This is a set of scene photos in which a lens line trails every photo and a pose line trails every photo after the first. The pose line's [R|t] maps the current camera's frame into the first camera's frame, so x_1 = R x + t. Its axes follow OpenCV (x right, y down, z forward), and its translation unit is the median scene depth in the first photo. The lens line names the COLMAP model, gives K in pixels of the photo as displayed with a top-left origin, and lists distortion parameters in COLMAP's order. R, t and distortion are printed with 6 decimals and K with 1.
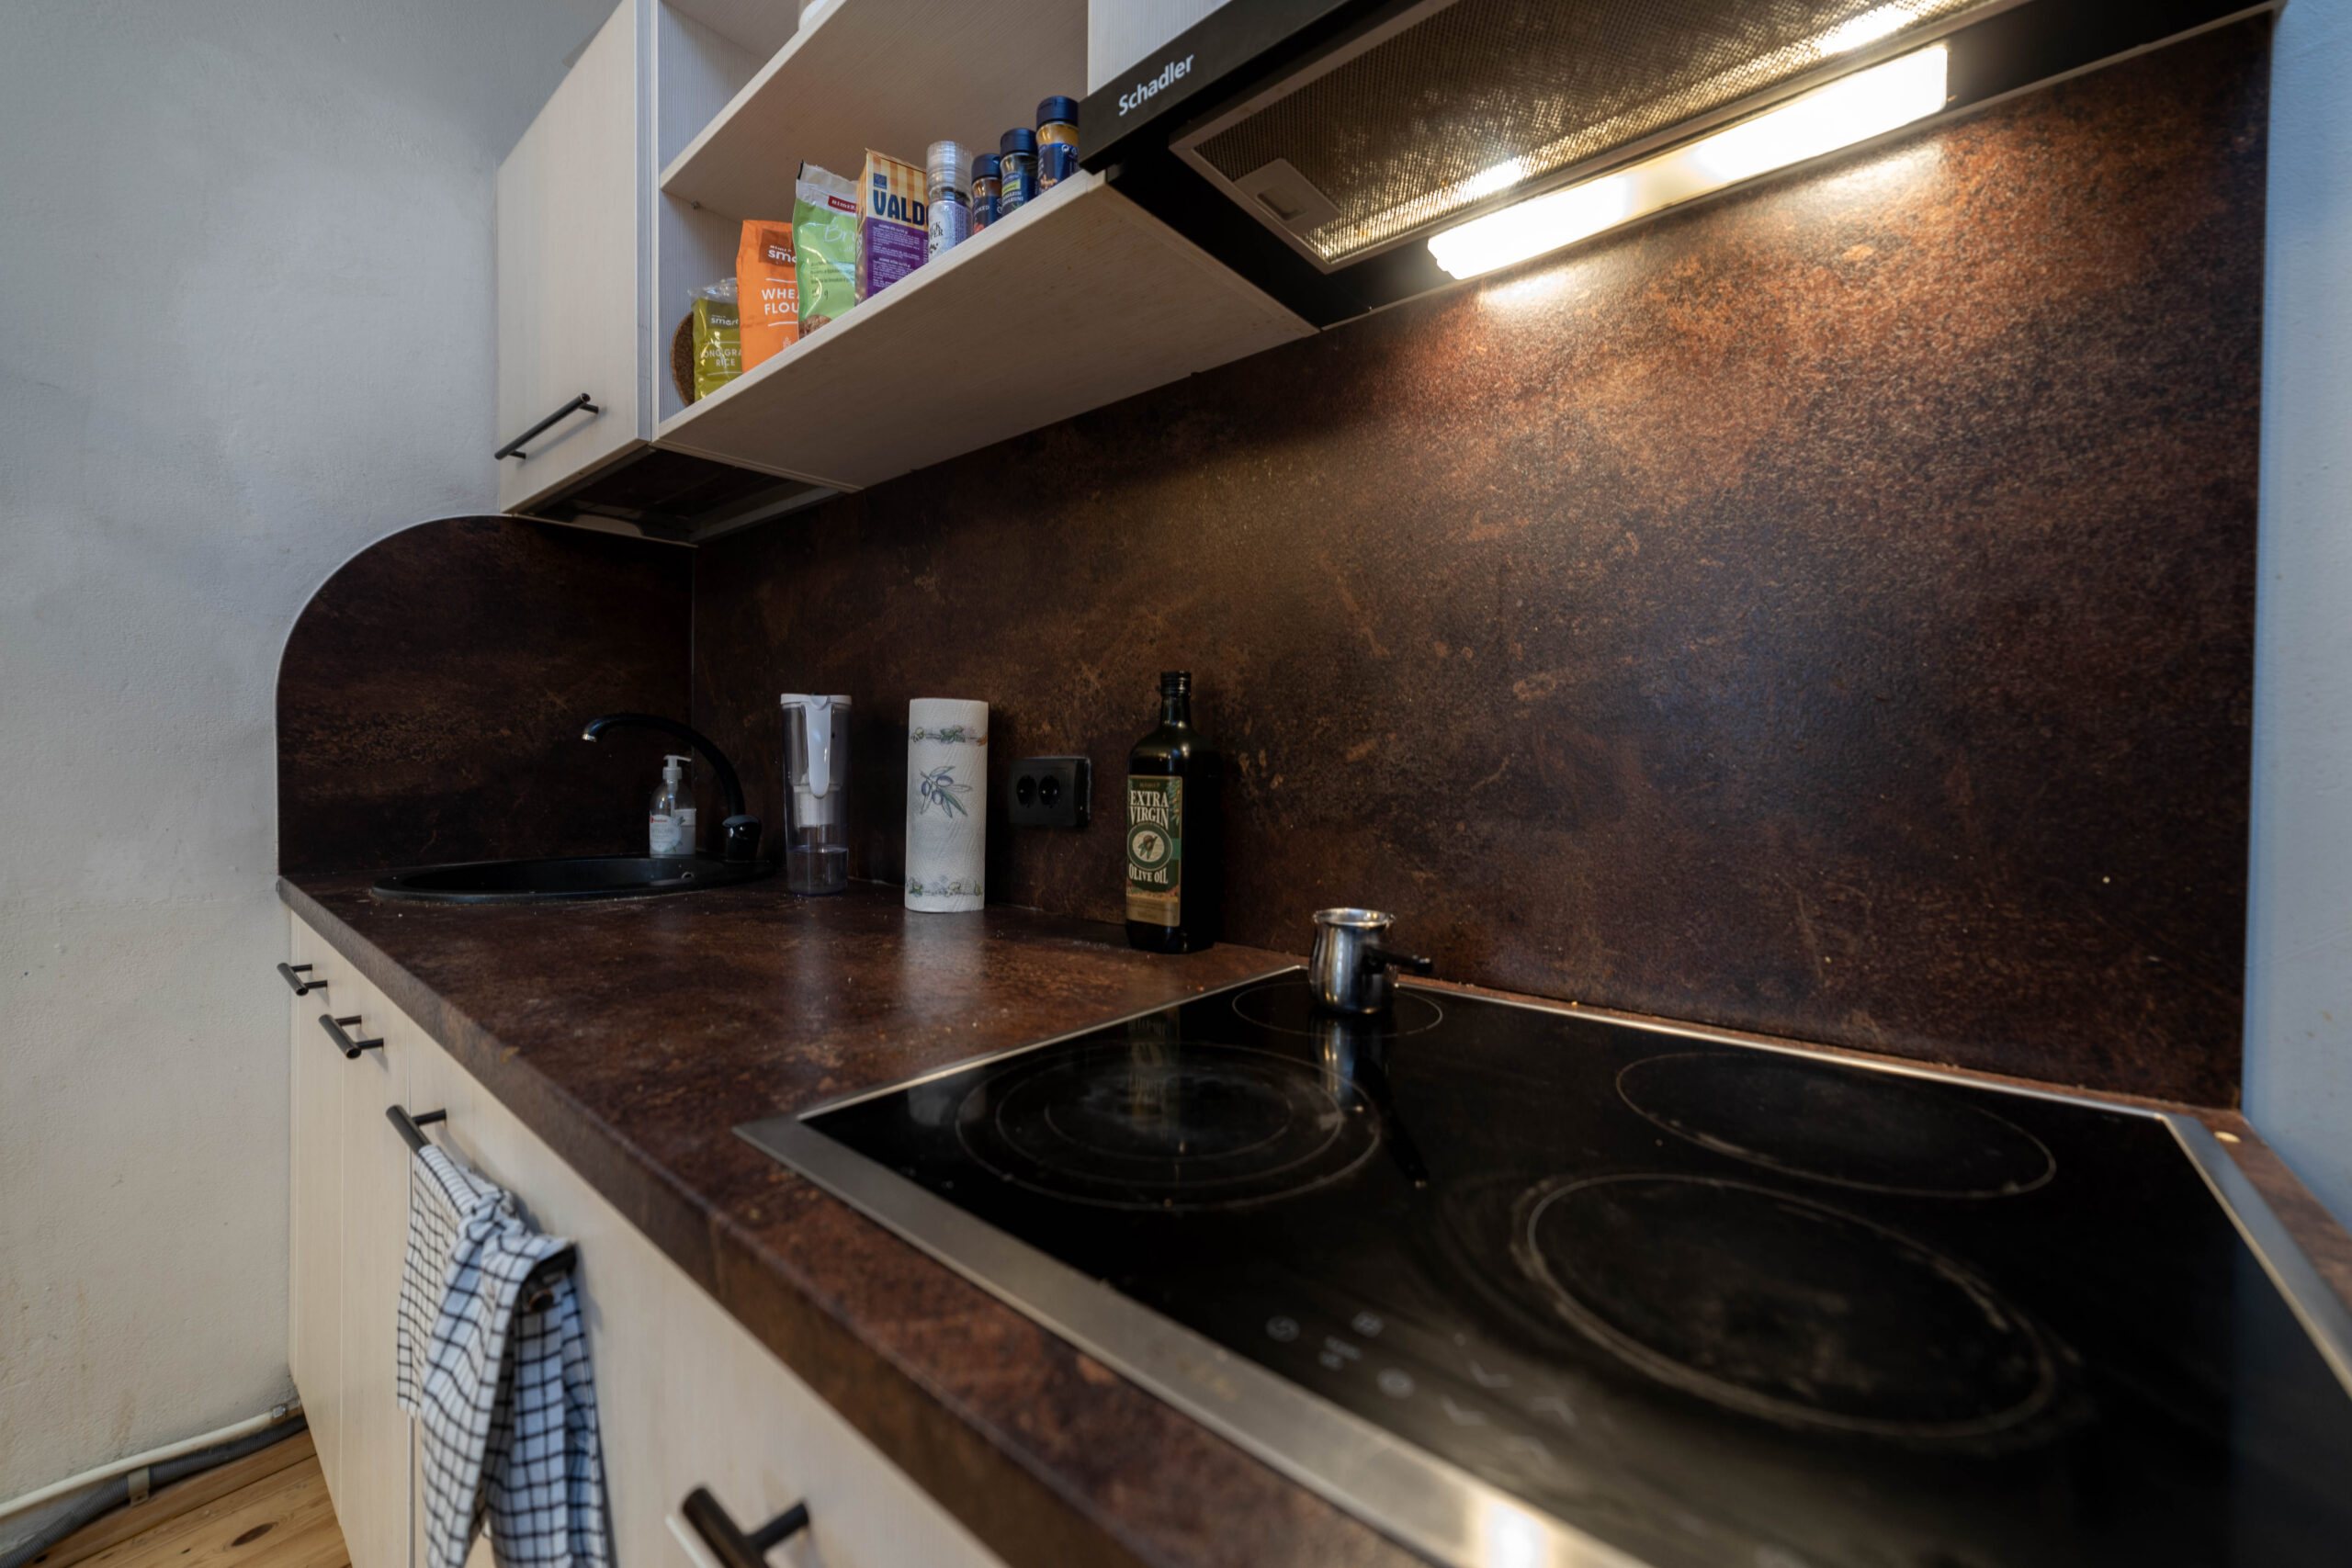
lens RADIAL K [[896.6, 0, 1175.3], [0, 896.6, 768.1], [0, 0, 1]] dist [-0.037204, 0.010718]
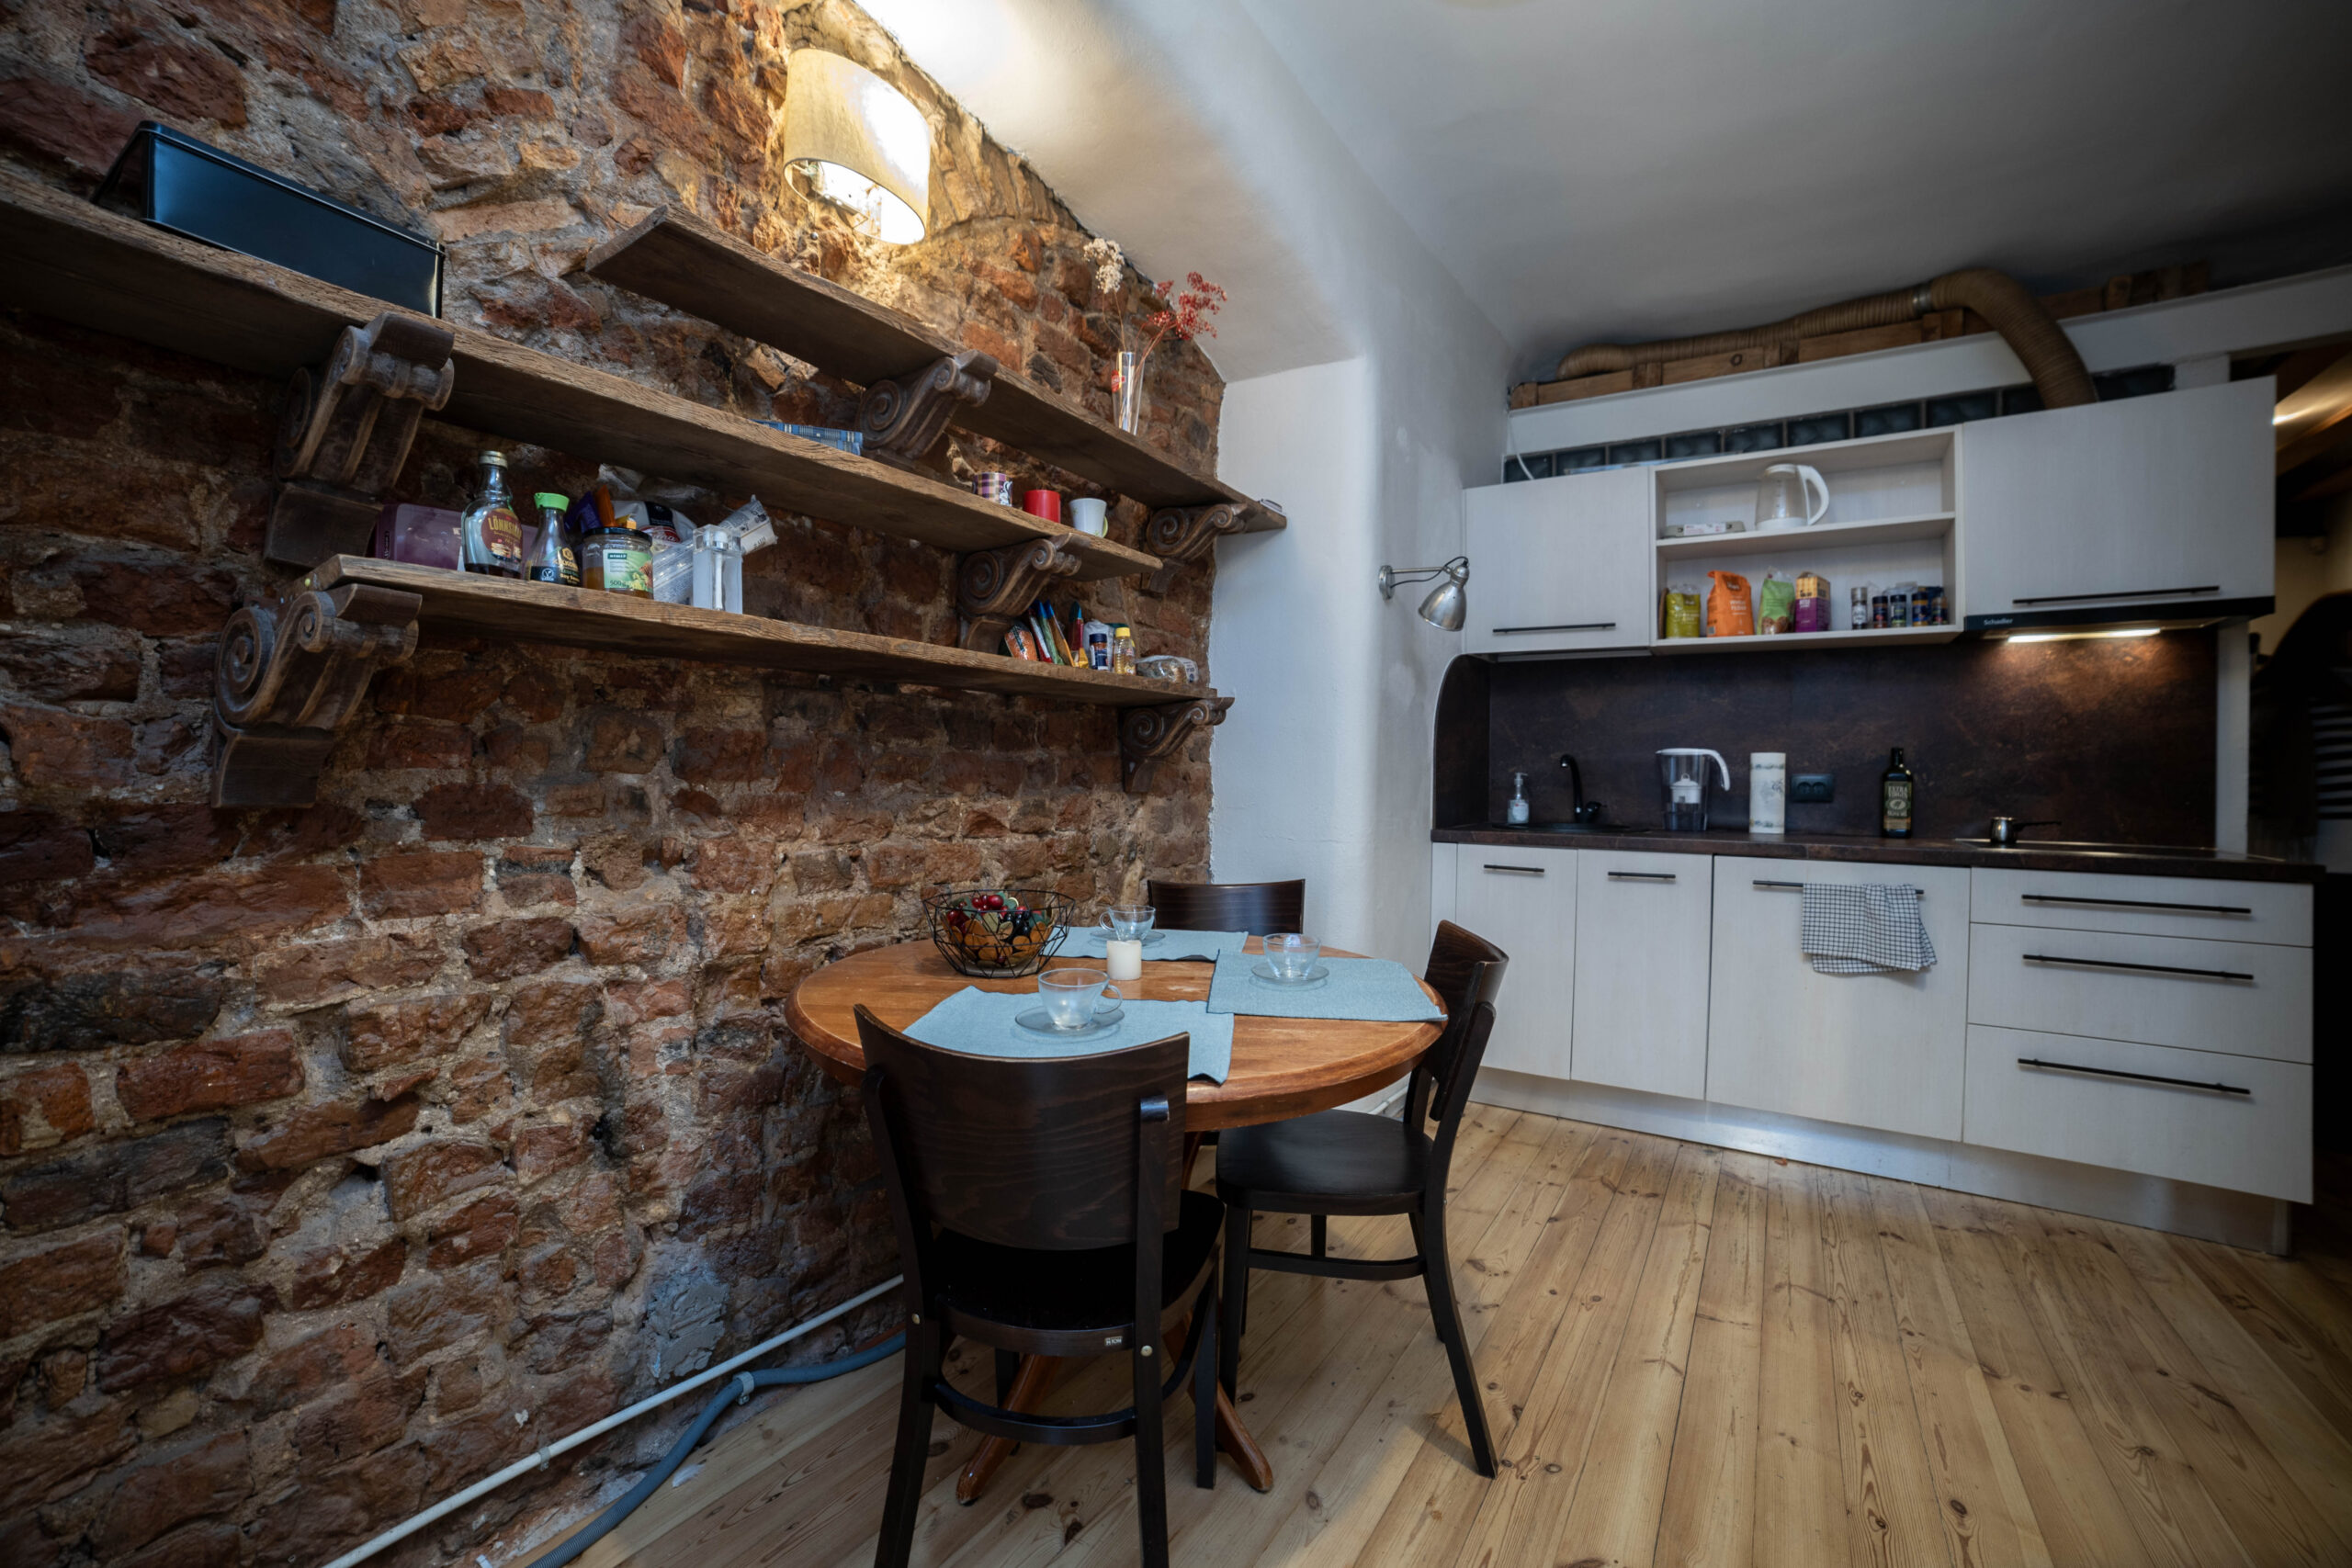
lens RADIAL K [[942.3, 0, 1225.0], [0, 942.3, 765.8], [0, 0, 1]] dist [-0.065434, 0.026718]
pose [[0.990111, -0.001208, 0.140280, -2.469006], [0.002331, 0.999967, -0.007841, -0.024701], [-0.140265, 0.008091, 0.990081, -1.617148]]
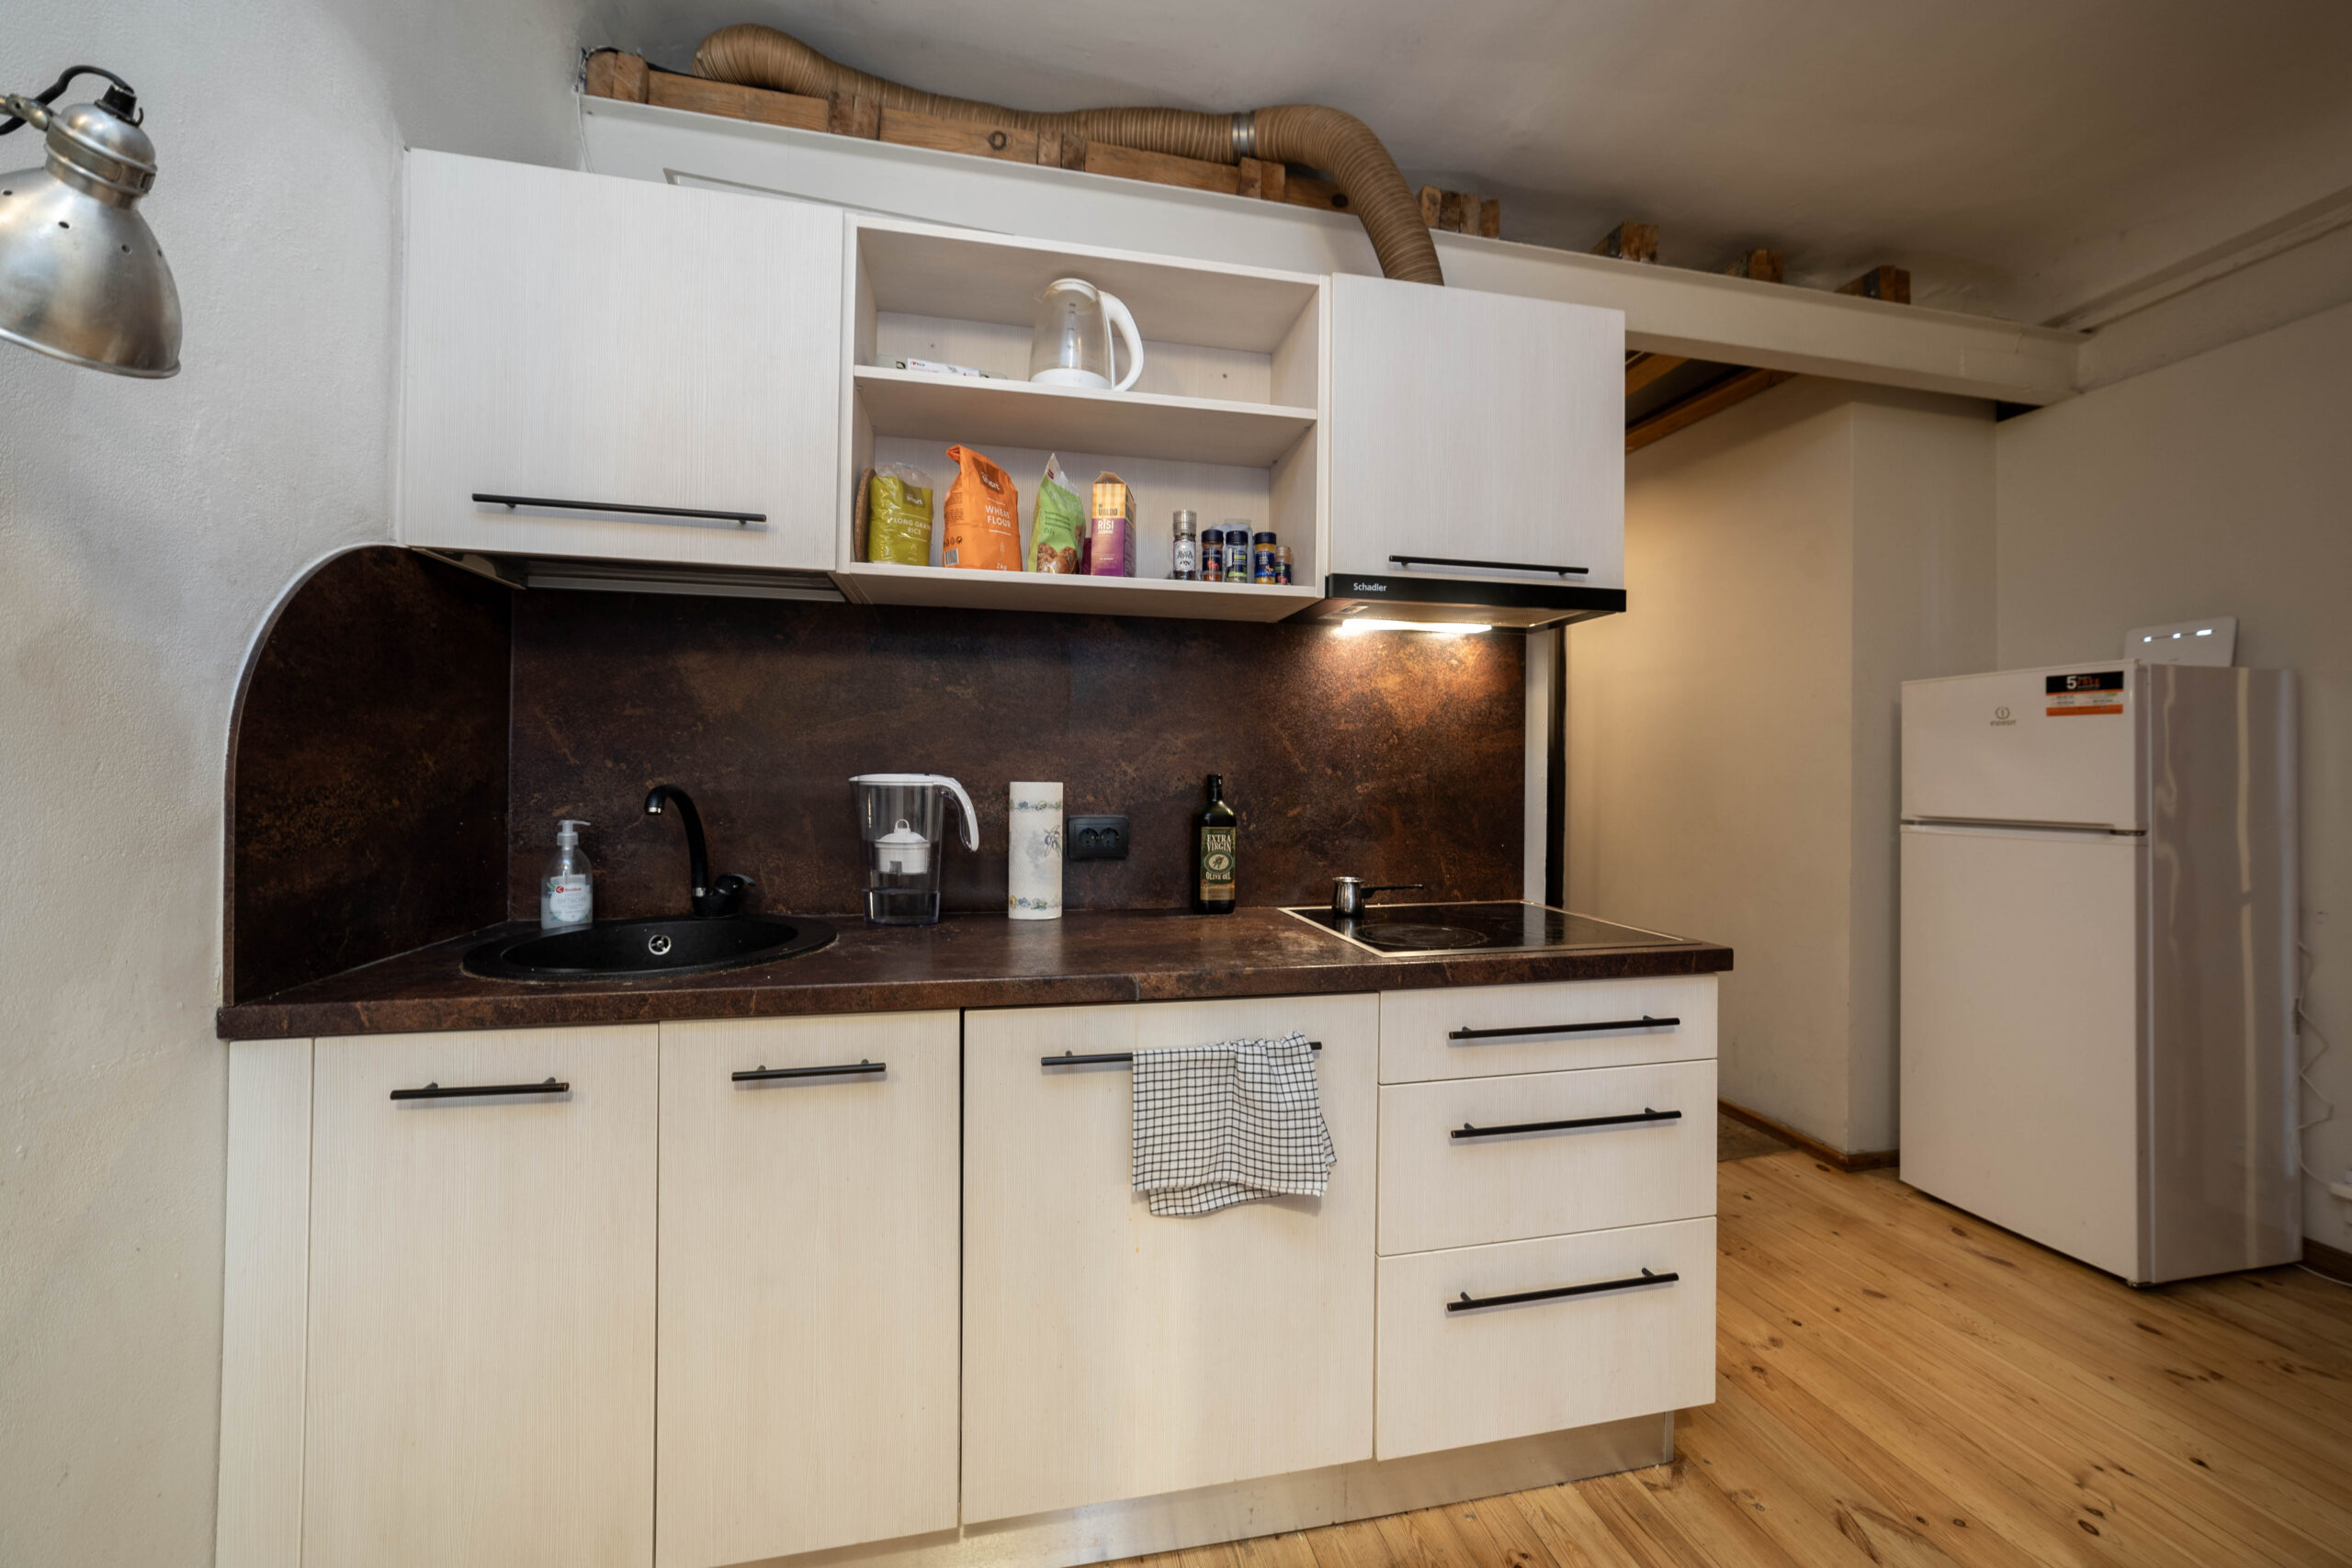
lens RADIAL K [[942.3, 0, 1225.0], [0, 942.3, 765.8], [0, 0, 1]] dist [-0.065434, 0.026718]
pose [[0.589809, 0.000227, 0.807543, -1.534846], [0.003042, 0.999992, -0.002503, -0.110349], [-0.807537, 0.003933, 0.589804, -0.235202]]
